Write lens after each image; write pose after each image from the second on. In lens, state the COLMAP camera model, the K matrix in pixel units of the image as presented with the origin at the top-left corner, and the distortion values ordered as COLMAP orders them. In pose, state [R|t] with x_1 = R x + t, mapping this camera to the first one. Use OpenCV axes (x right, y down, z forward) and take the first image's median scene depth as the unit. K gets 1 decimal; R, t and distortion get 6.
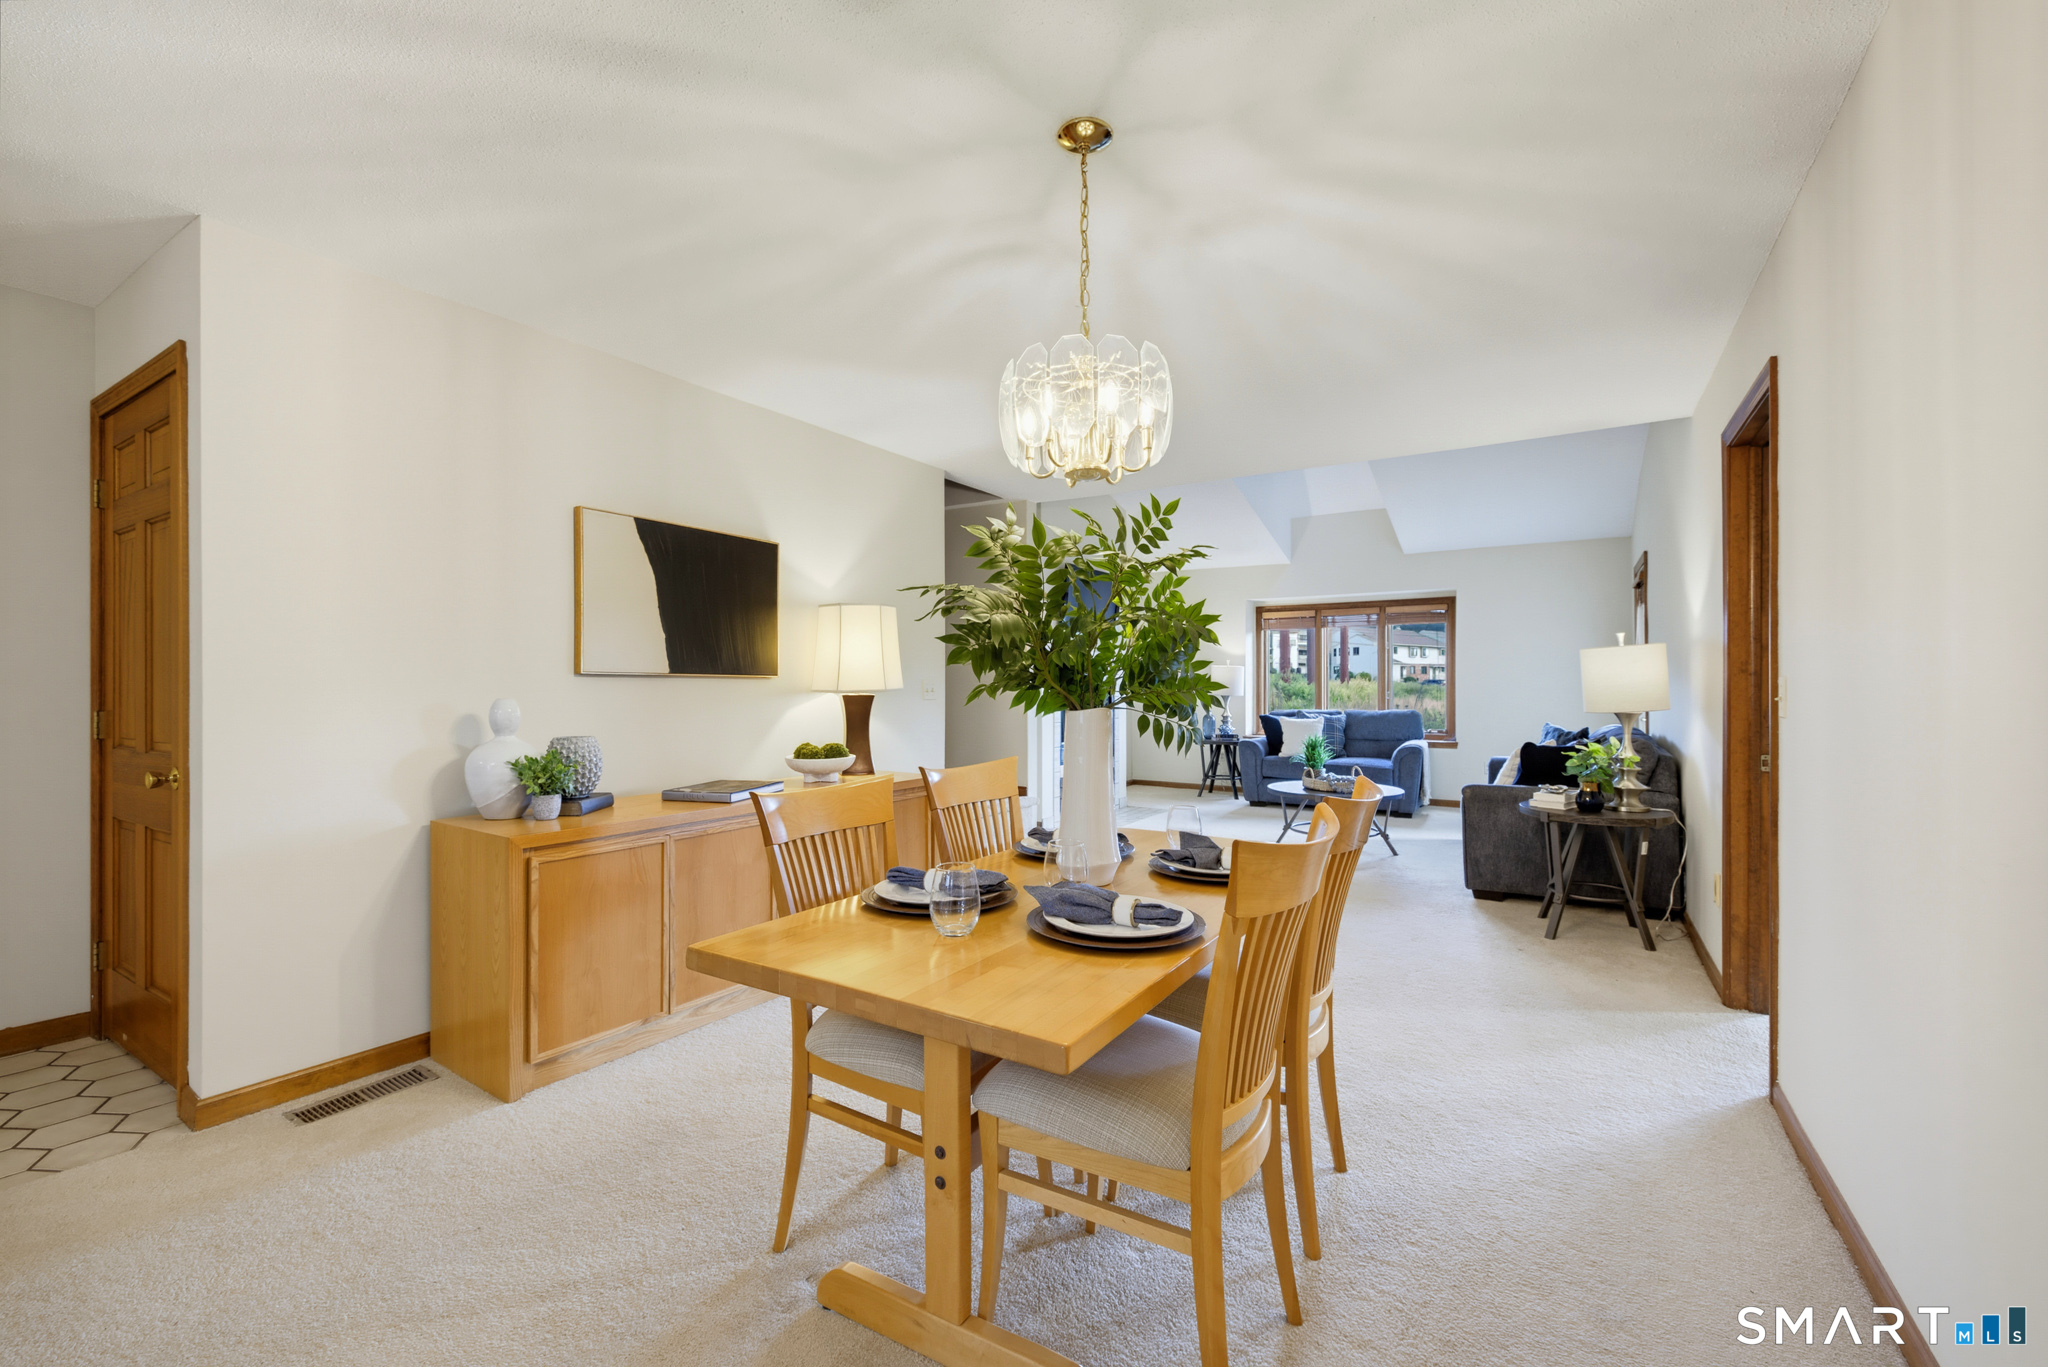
lens RADIAL K [[851.2, 0, 1035.8], [0, 851.2, 683.2], [0, 0, 1]] dist [0.003300, -0.000867]
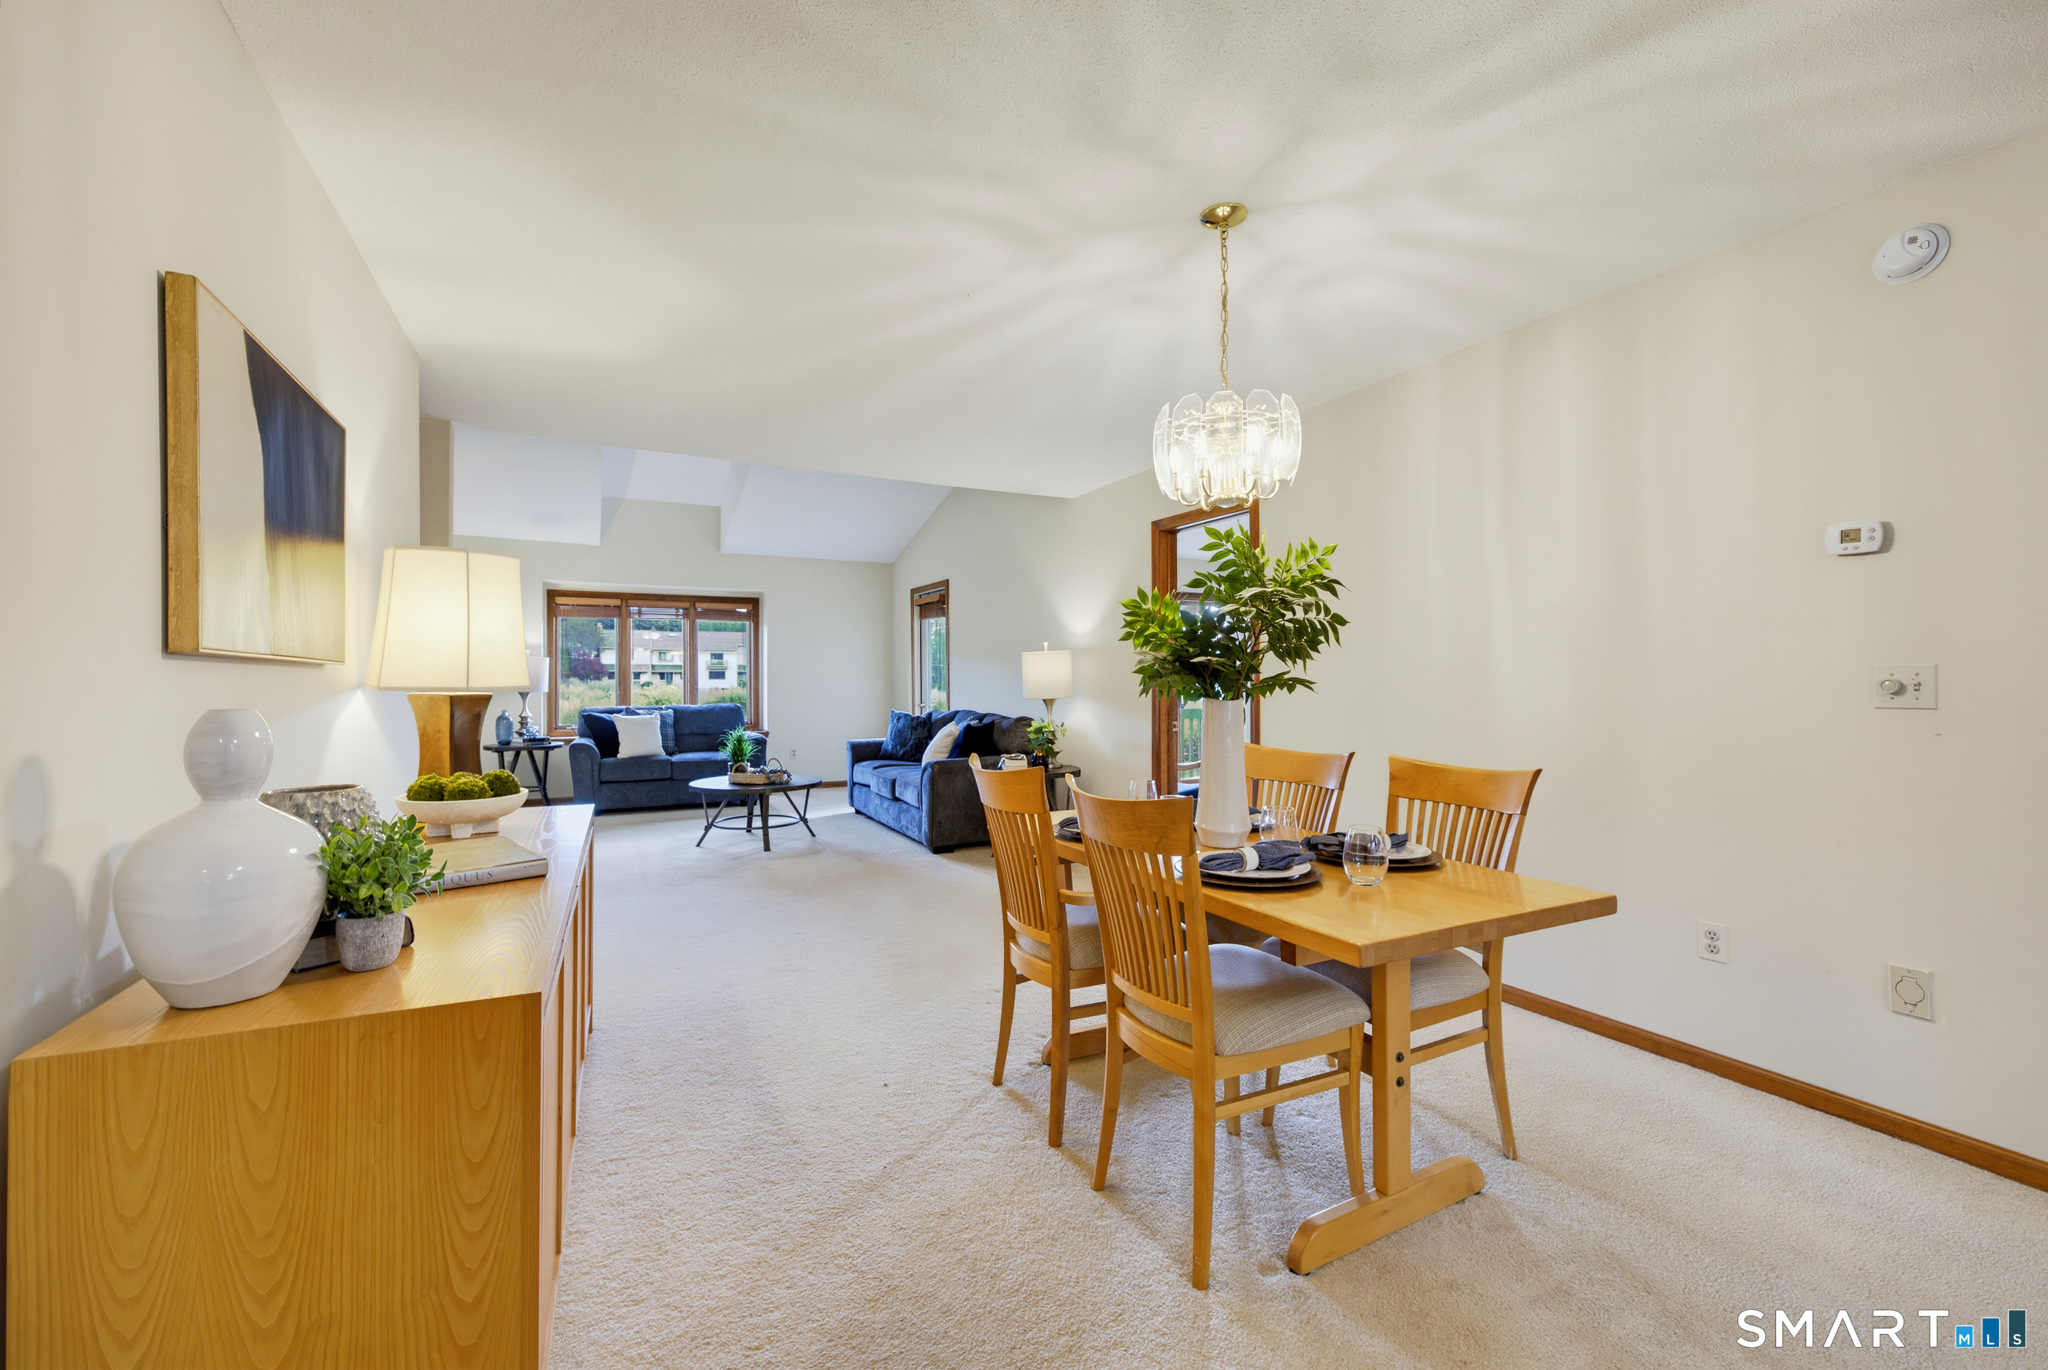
lens RADIAL K [[851.2, 0, 1024.4], [0, 851.2, 674.5], [0, 0, 1]] dist [0.003300, -0.000867]
pose [[0.517757, 0.003712, 0.855519, -0.341934], [-0.000450, 0.999992, -0.004067, 0.000423], [-0.855527, 0.001721, 0.517755, 0.194647]]
